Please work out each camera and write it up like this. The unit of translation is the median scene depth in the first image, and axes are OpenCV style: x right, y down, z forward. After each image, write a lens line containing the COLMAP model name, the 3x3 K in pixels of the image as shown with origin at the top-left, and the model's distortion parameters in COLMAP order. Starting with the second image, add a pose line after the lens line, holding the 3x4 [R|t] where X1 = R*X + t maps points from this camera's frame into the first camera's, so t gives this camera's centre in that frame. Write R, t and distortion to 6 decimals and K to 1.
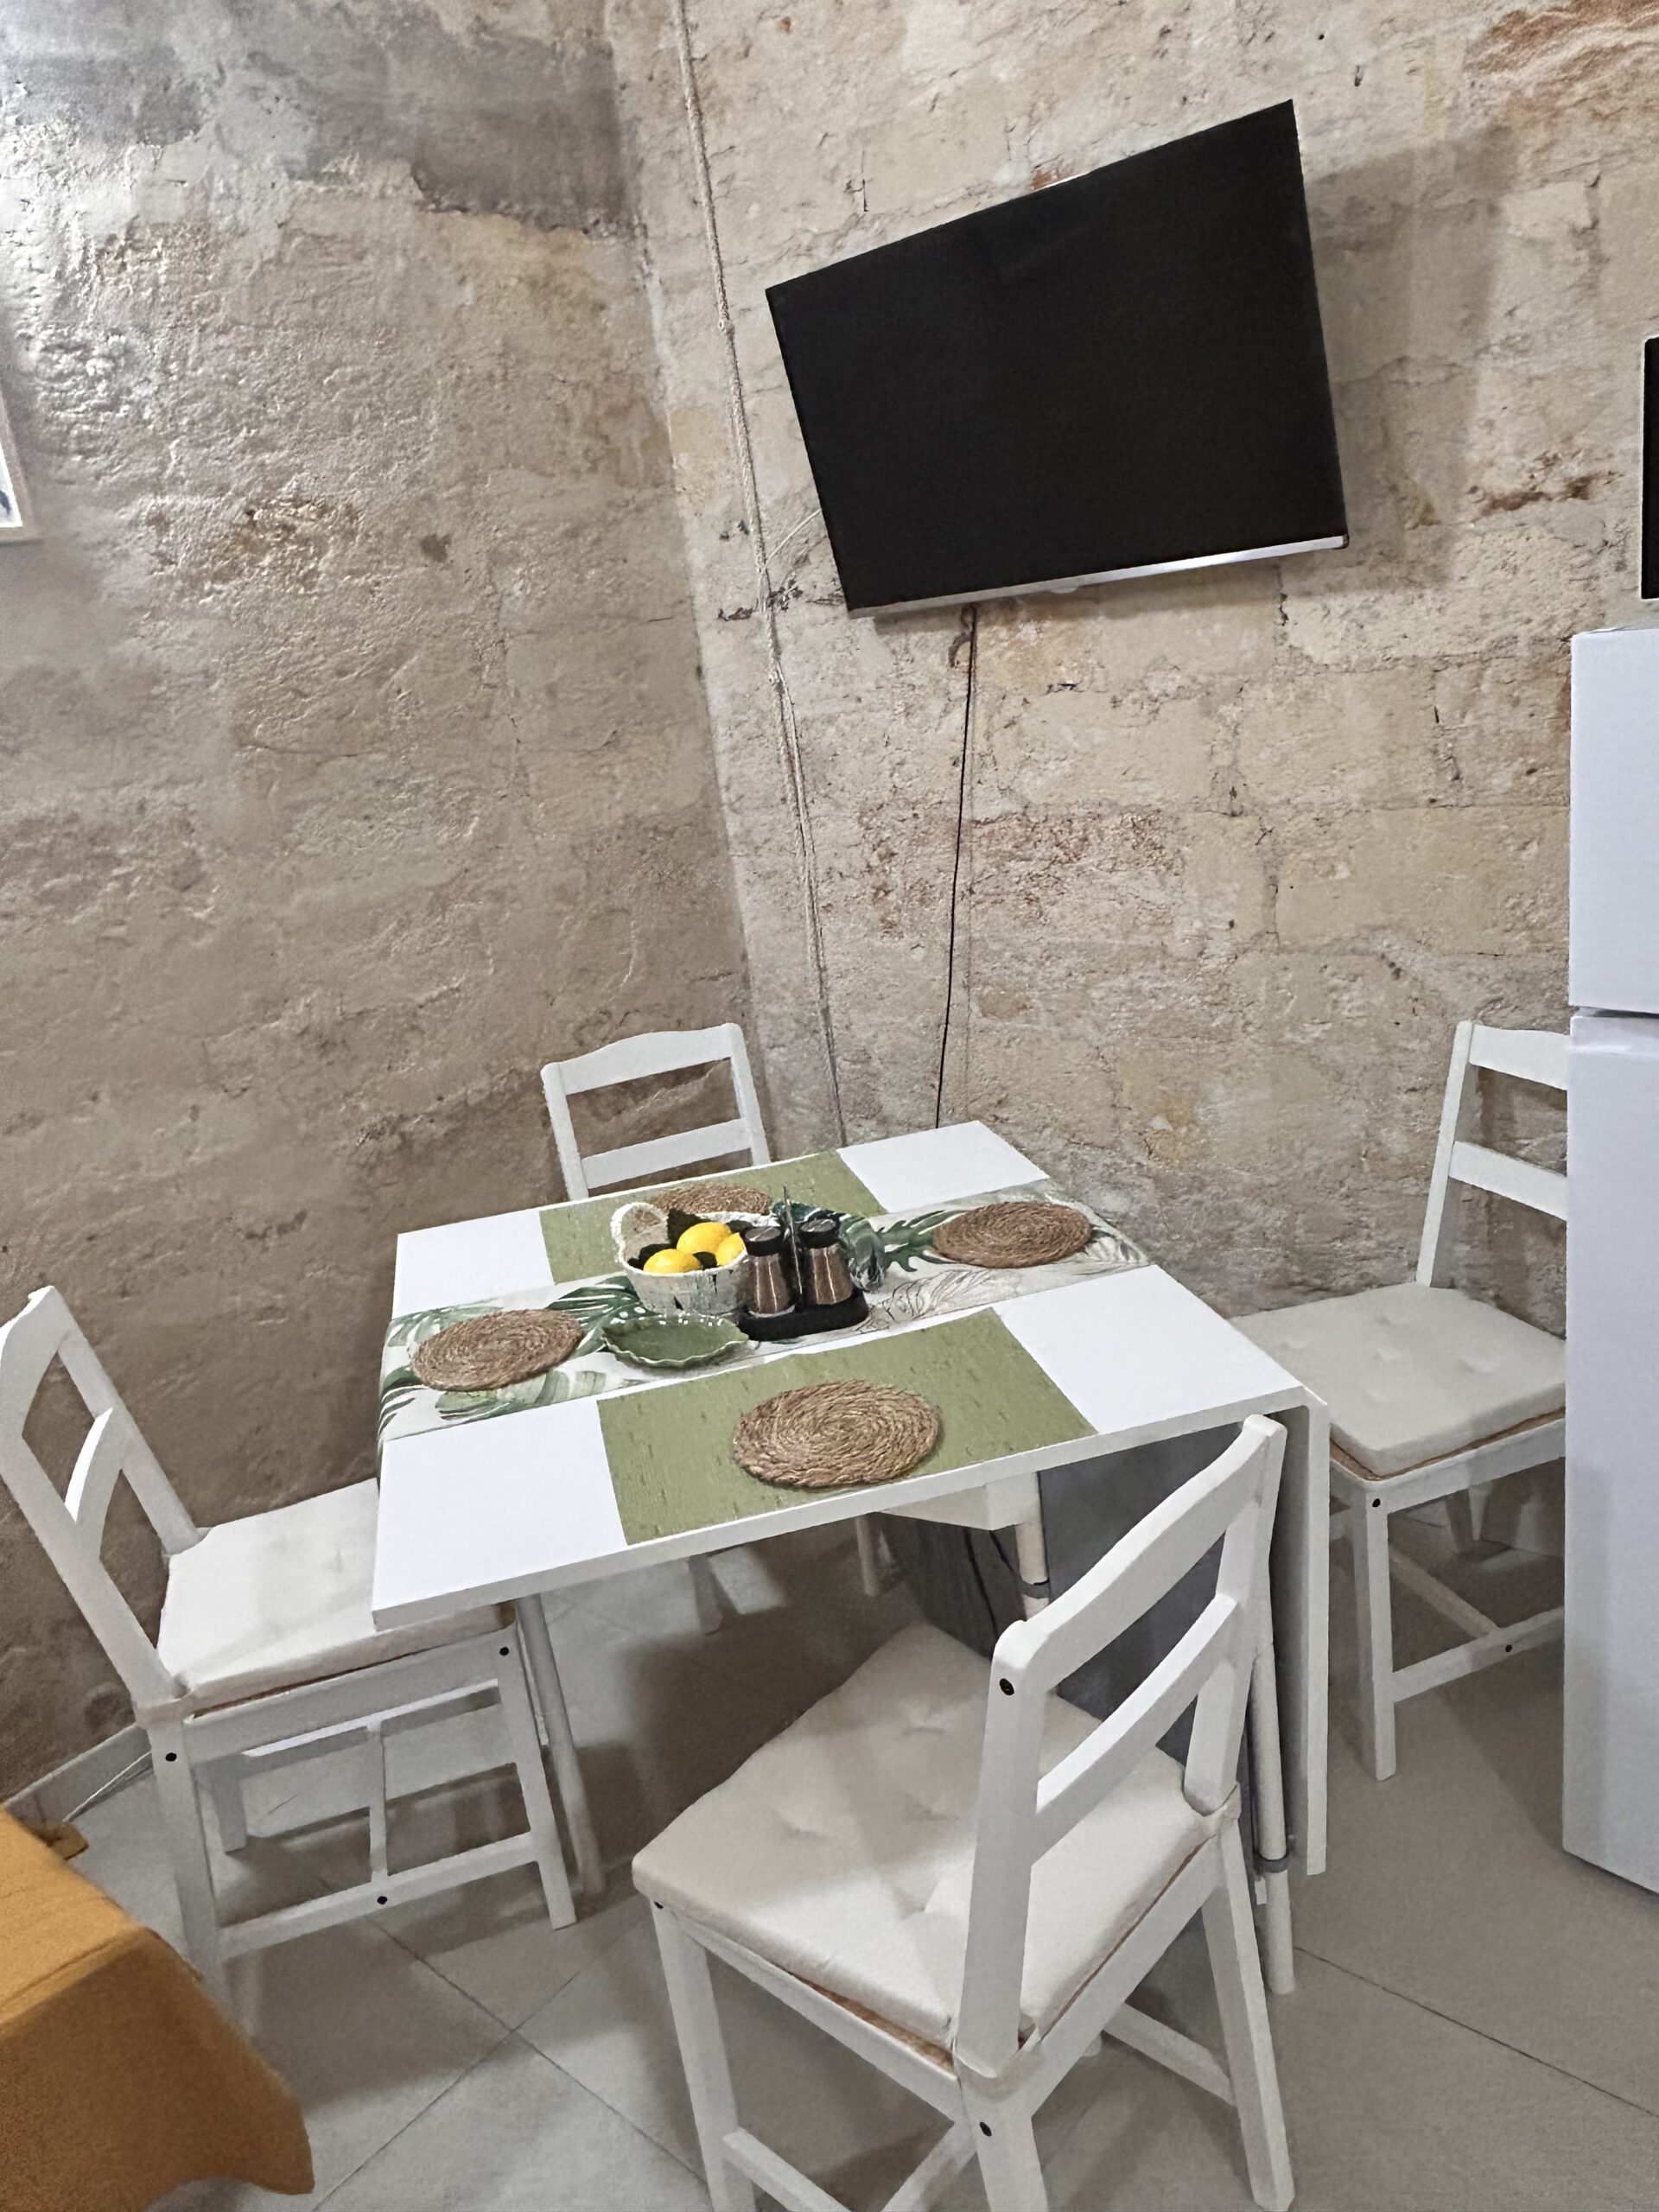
lens RADIAL K [[1624.7, 0, 829.5], [0, 1624.7, 1106.0], [0, 0, 1]] dist [0.030602, -0.041829]
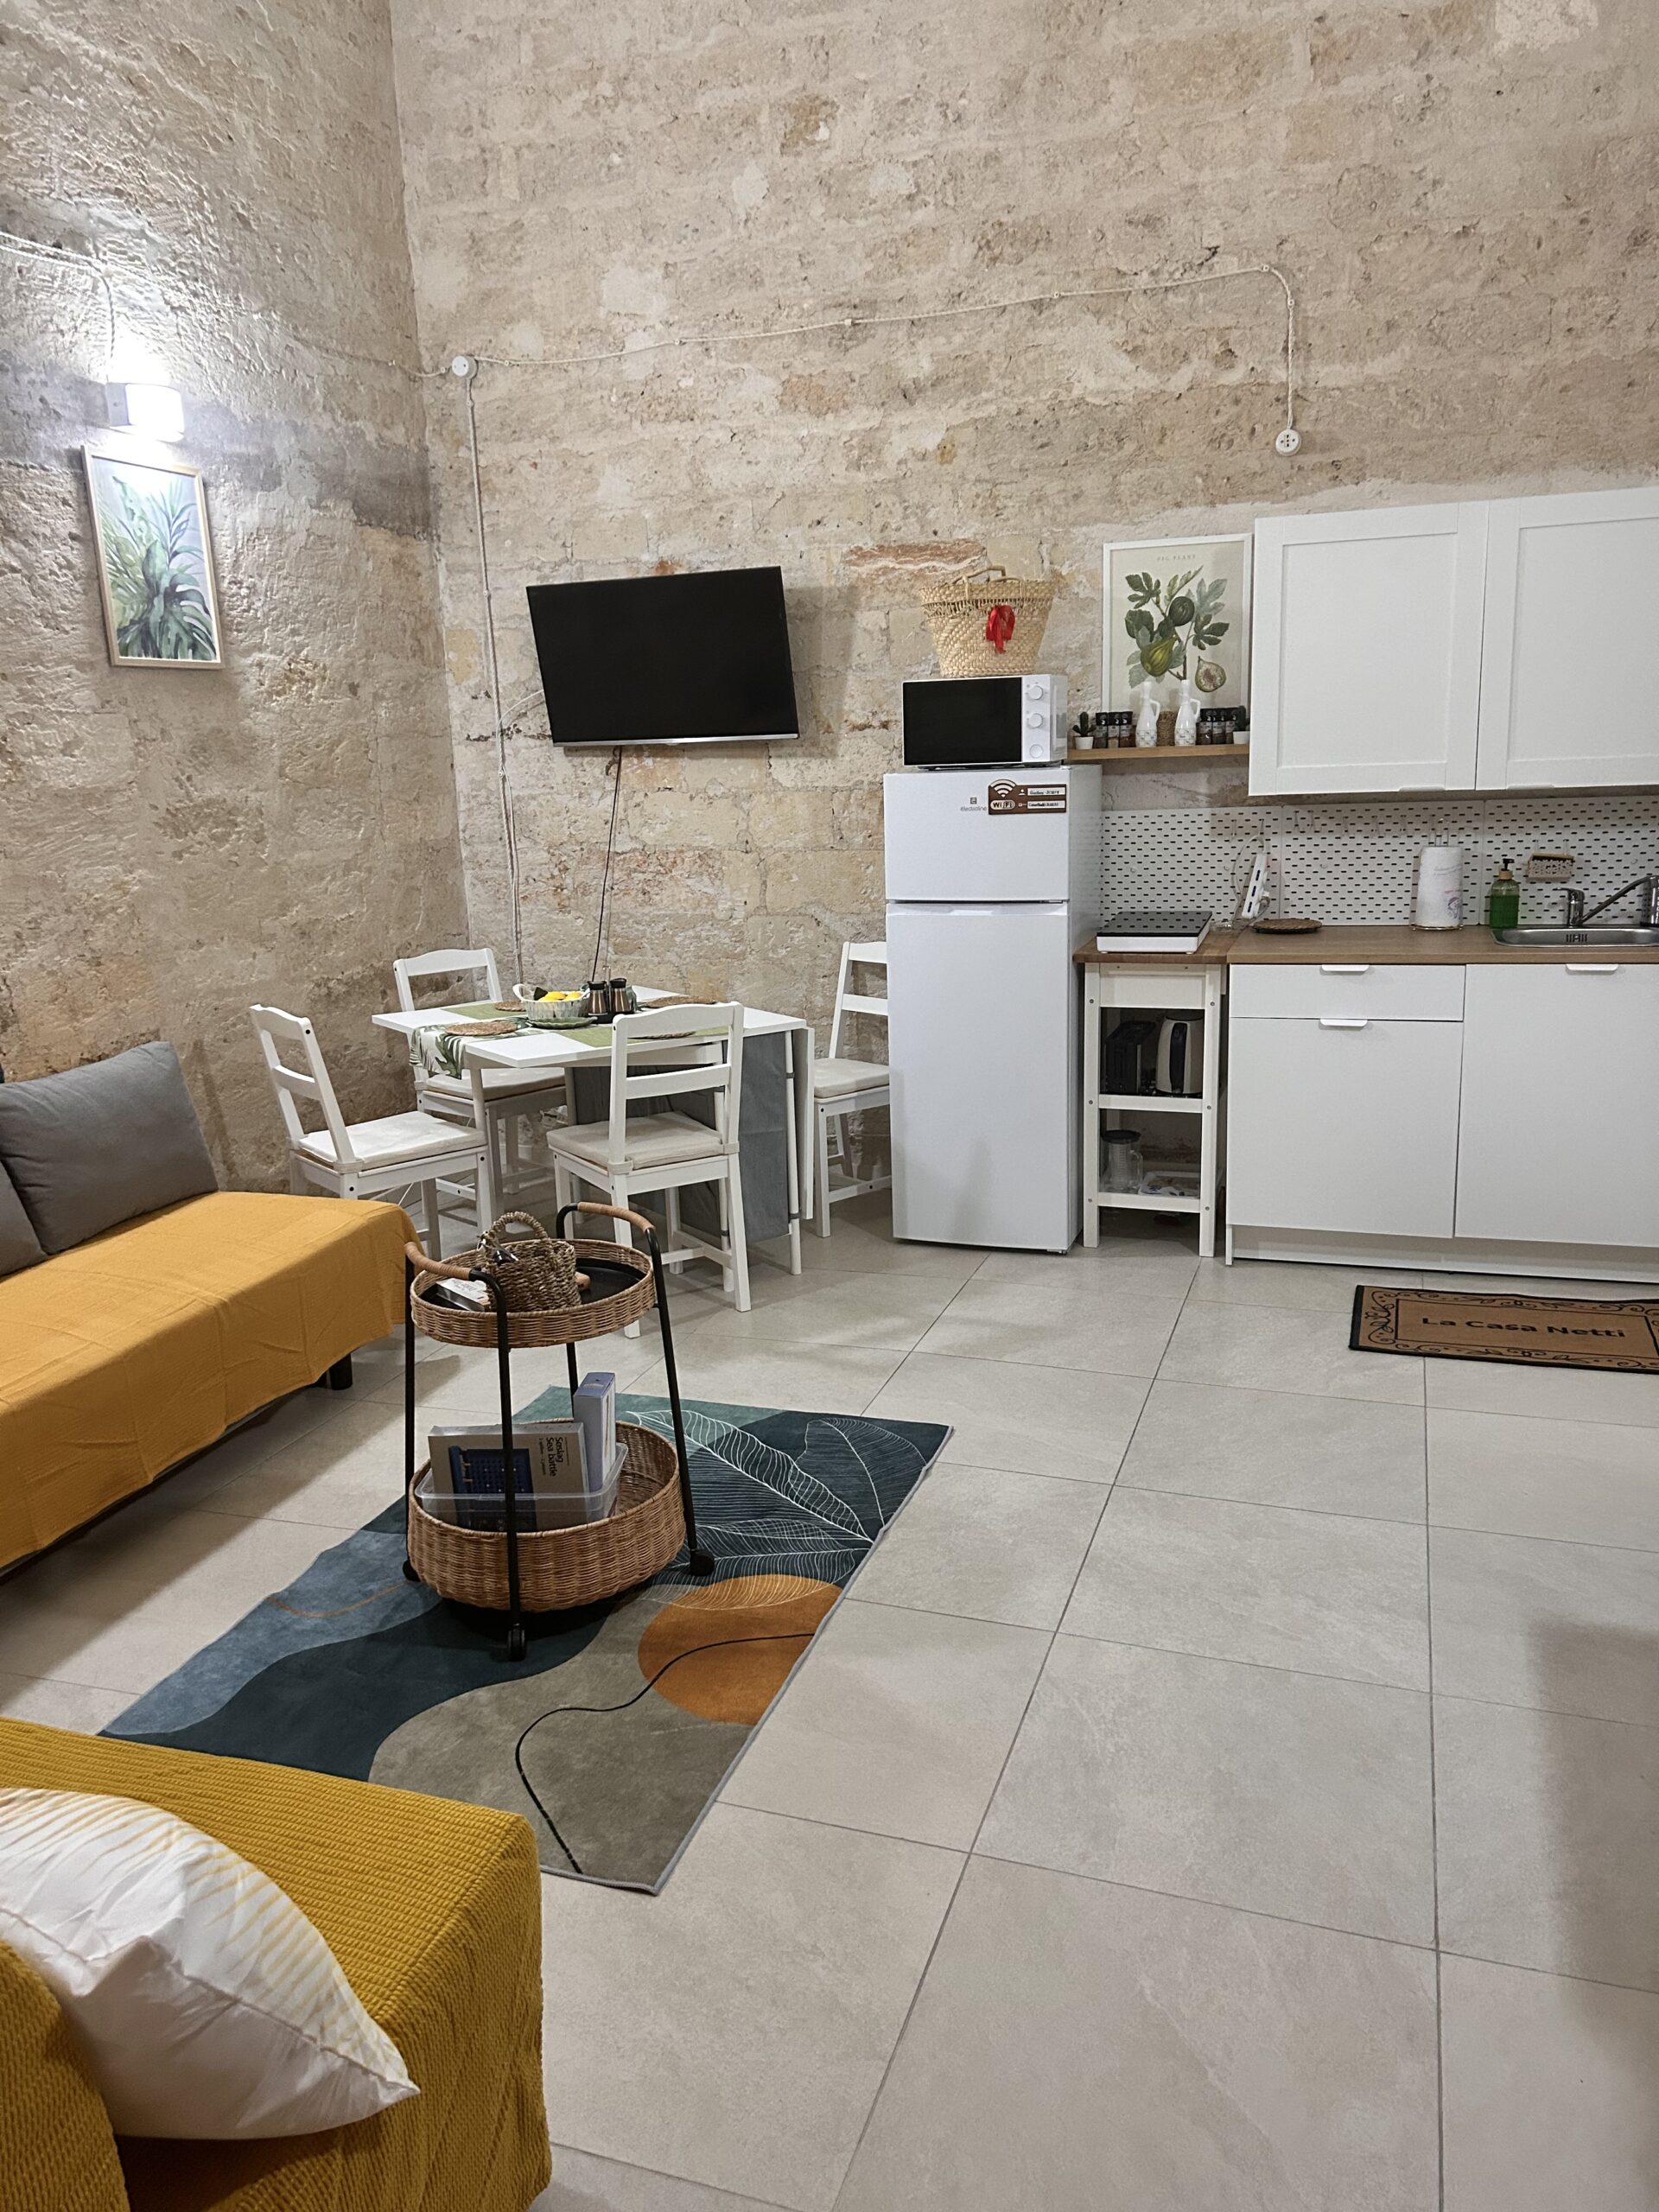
lens RADIAL K [[1667.7, 0, 829.5], [0, 1667.7, 1106.0], [0, 0, 1]] dist [0.191346, -0.384149]
pose [[0.925353, 0.016044, 0.378767, -0.496978], [0.023374, 0.994789, -0.099243, 0.386957], [-0.378385, 0.100688, 0.920156, -1.085255]]
